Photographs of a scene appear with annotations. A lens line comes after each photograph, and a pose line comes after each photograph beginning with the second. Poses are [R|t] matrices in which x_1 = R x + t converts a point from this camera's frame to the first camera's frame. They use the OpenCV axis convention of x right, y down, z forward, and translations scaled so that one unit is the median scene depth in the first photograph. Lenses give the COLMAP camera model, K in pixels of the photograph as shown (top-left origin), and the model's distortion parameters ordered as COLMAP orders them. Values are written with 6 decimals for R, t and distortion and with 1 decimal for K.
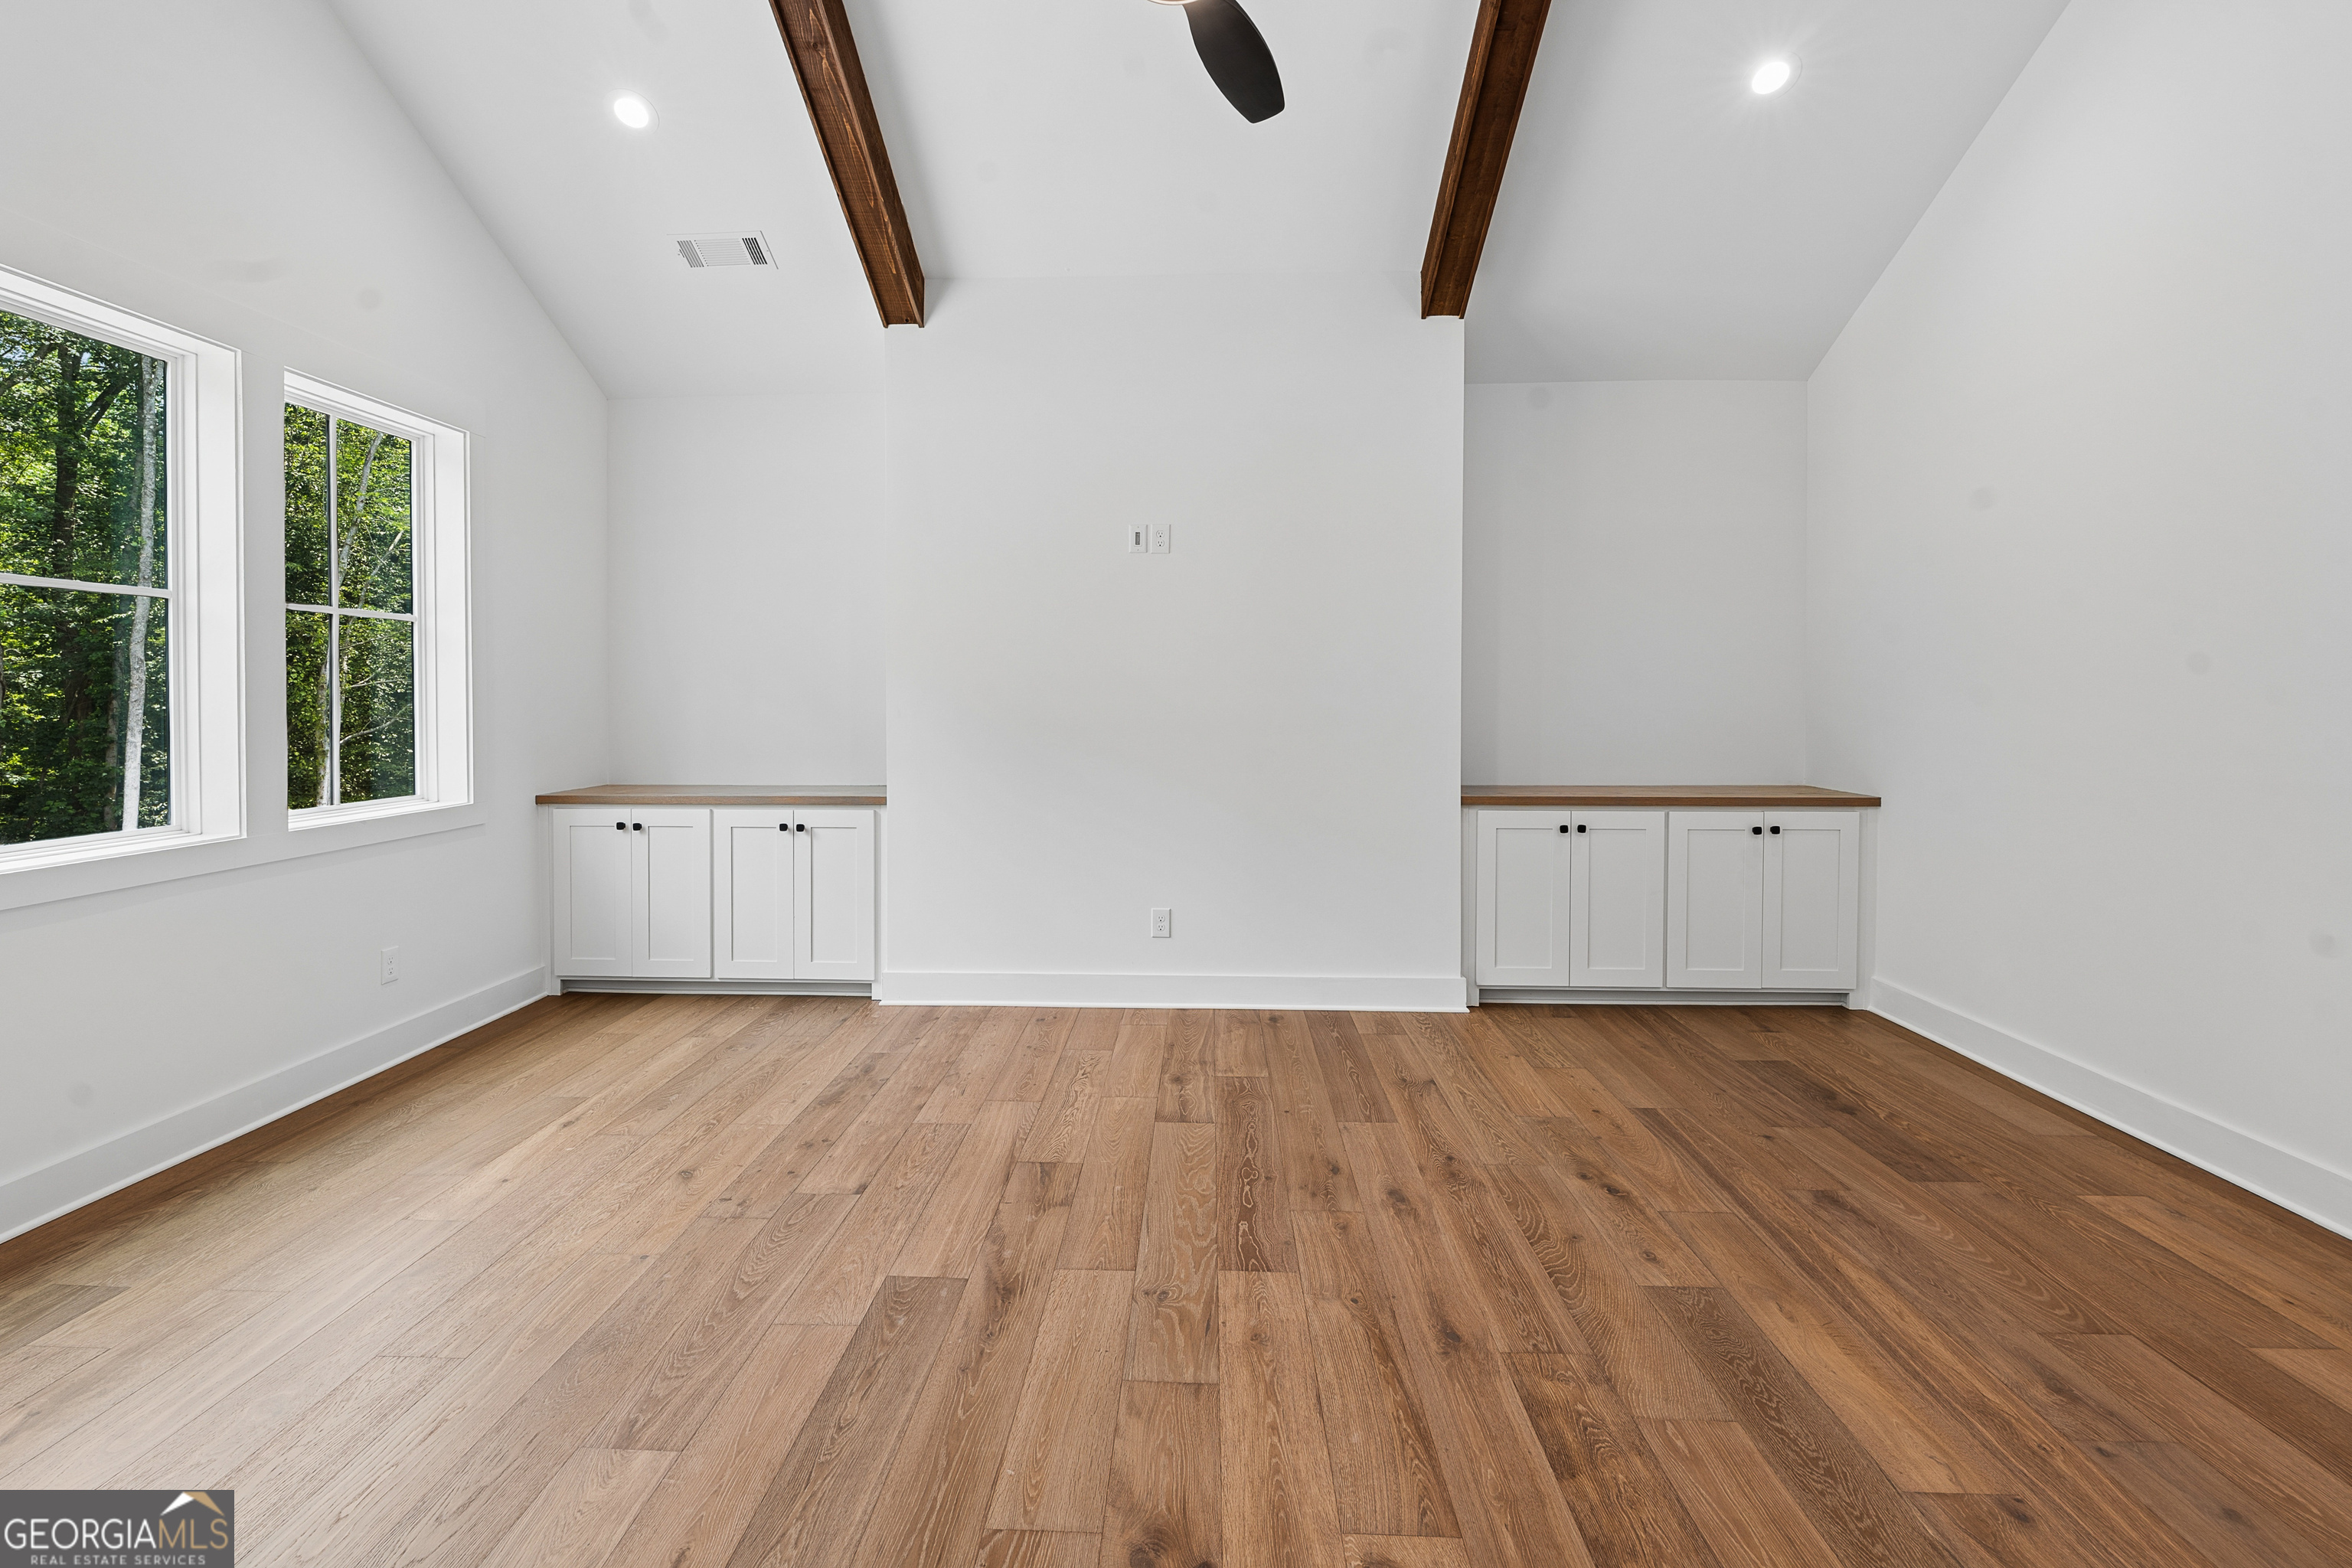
lens RADIAL K [[1096.9, 0, 1173.6], [0, 1096.9, 709.6], [0, 0, 1]] dist [-0.003743, -0.000198]
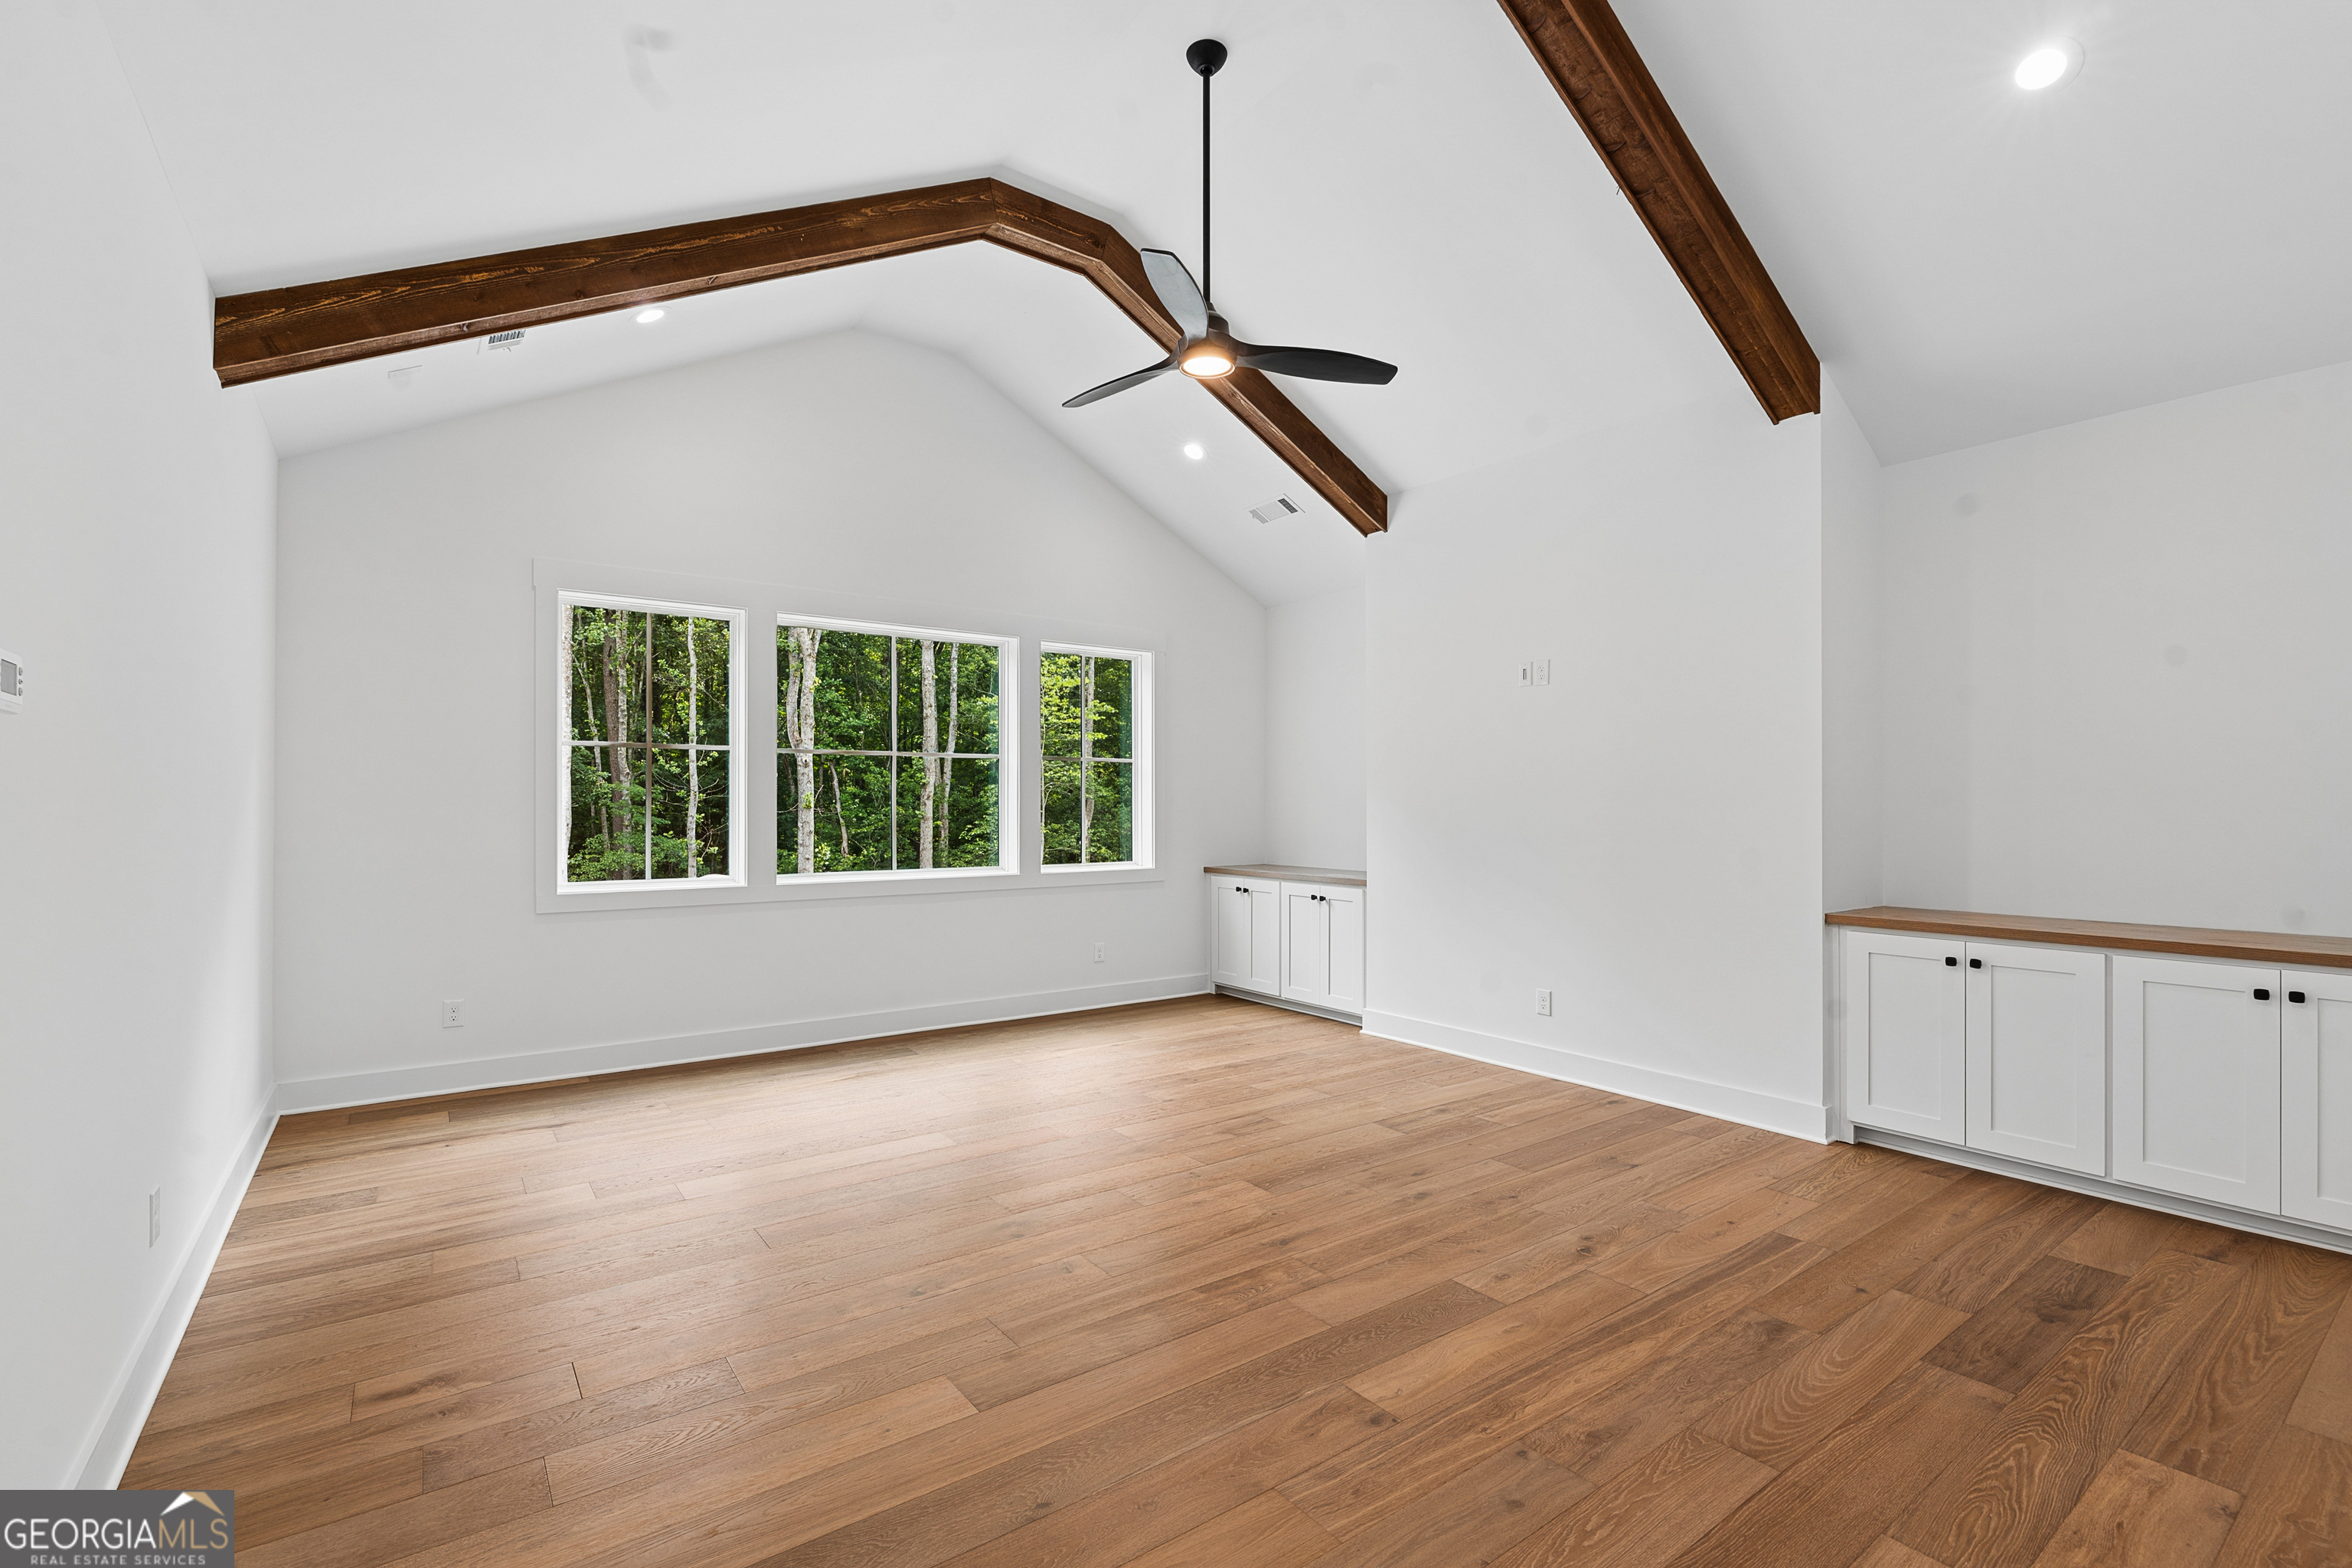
lens RADIAL K [[1053.3, 0, 1171.2], [0, 1053.3, 791.2], [0, 0, 1]] dist [-0.002869, -0.000431]
pose [[0.623008, -0.007921, -0.782175, 0.822858], [-0.012740, 0.999713, -0.020272, -0.001590], [0.782112, 0.022595, 0.622729, -0.007563]]
